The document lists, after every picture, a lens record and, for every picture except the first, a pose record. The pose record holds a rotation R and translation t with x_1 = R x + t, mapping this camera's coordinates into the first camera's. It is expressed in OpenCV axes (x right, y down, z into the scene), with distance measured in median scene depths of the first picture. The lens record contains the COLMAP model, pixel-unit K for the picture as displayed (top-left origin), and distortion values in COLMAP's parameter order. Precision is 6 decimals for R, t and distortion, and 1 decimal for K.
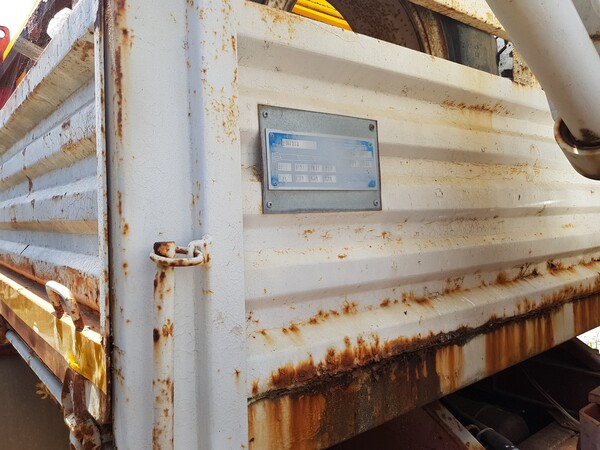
lens RADIAL K [[470.8, 0, 289.3], [0, 470.8, 213.5], [0, 0, 1]] dist [0.046704, -0.086049]
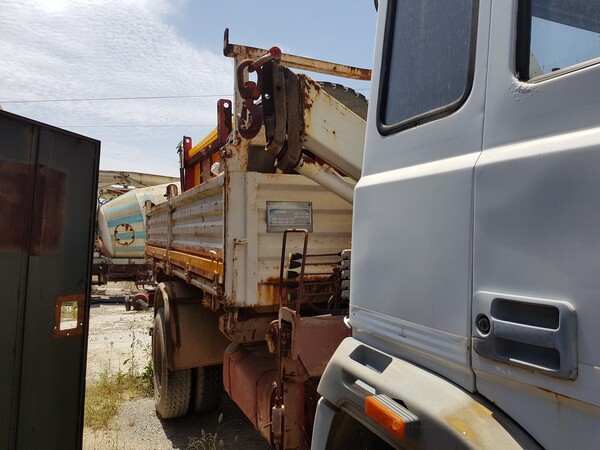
lens RADIAL K [[470.8, 0, 286.0], [0, 470.8, 216.4], [0, 0, 1]] dist [0.046704, -0.086049]
pose [[0.957346, 0.012932, -0.288653, 0.944083], [-0.020827, 0.999488, -0.024297, -0.032680], [0.288191, 0.029272, 0.957125, -1.997681]]
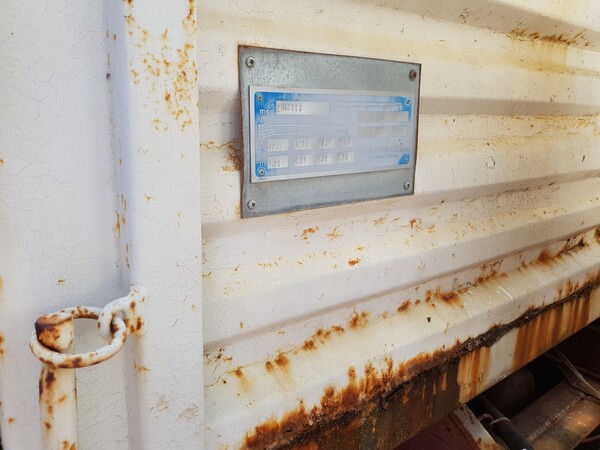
lens RADIAL K [[470.8, 0, 303.3], [0, 470.8, 205.9], [0, 0, 1]] dist [0.046704, -0.086049]
pose [[0.998432, 0.054076, 0.014499, 0.018402], [-0.055939, 0.974140, 0.218910, -0.146881], [-0.002286, -0.219378, 0.975637, 0.307491]]
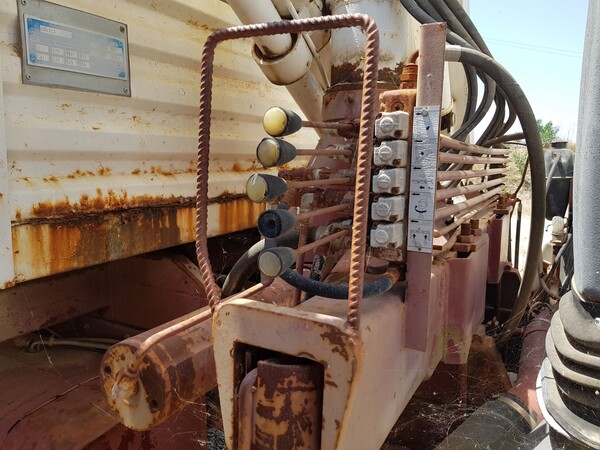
lens RADIAL K [[470.8, 0, 285.1], [0, 470.8, 212.7], [0, 0, 1]] dist [0.046704, -0.086049]
pose [[0.924912, -0.010568, 0.380034, 0.095513], [-0.035430, 0.992868, 0.113837, 0.154104], [-0.378527, -0.118754, 0.917941, -0.413811]]
